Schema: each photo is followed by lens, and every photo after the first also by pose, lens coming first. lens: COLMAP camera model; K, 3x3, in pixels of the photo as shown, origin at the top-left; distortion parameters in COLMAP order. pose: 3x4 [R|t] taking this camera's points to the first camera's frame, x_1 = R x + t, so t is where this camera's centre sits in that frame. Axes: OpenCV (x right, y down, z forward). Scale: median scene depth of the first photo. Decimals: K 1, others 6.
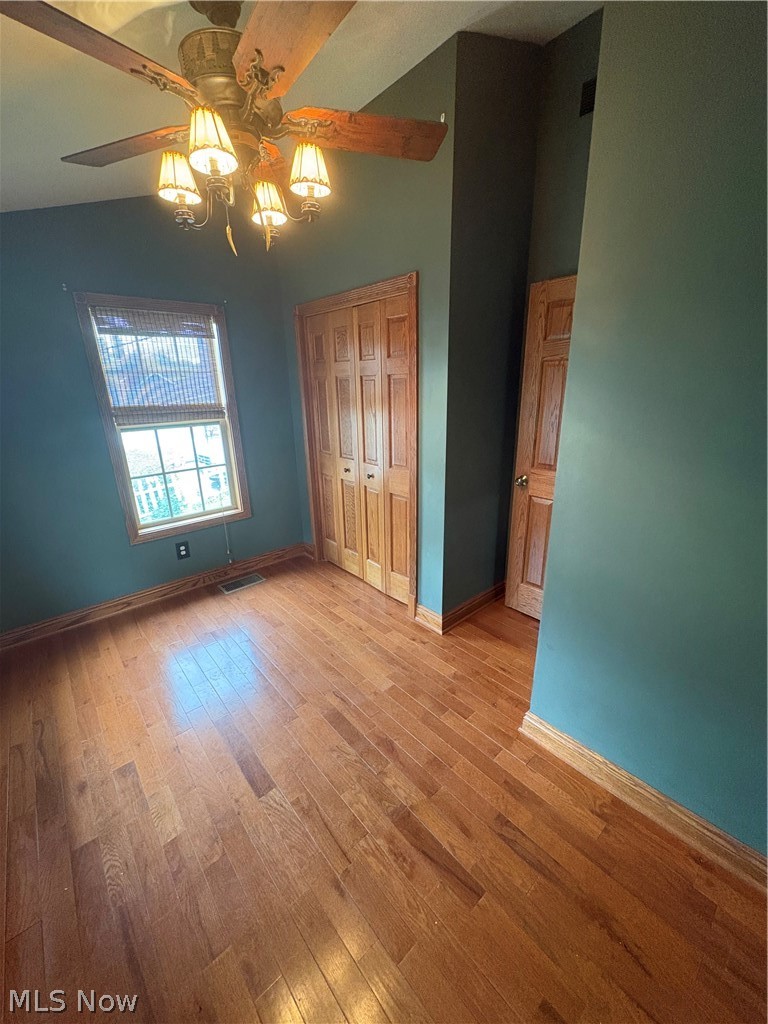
lens RADIAL K [[408.1, 0, 382.5], [0, 408.1, 509.9], [0, 0, 1]] dist [0.000003, -0.000148]
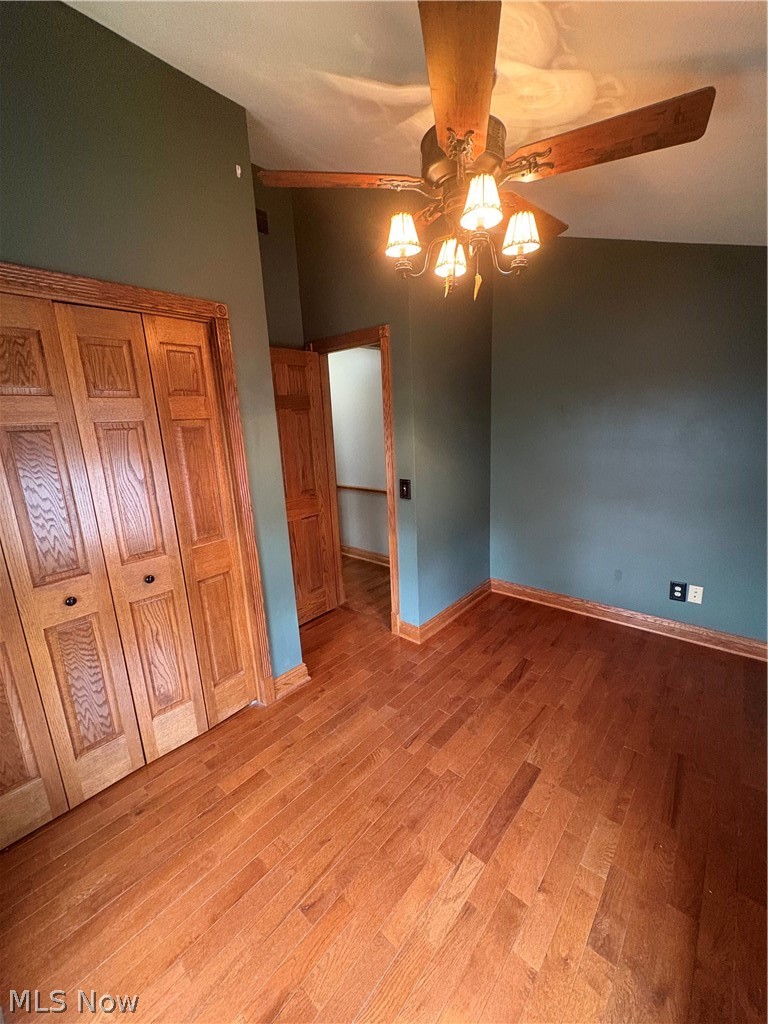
lens RADIAL K [[408.1, 0, 382.7], [0, 408.1, 512.4], [0, 0, 1]] dist [0.000003, -0.000148]
pose [[-0.135752, -0.194118, 0.971540, -0.979091], [0.341272, 0.911443, 0.229795, -0.289795], [-0.930110, 0.362755, -0.057483, 0.984786]]
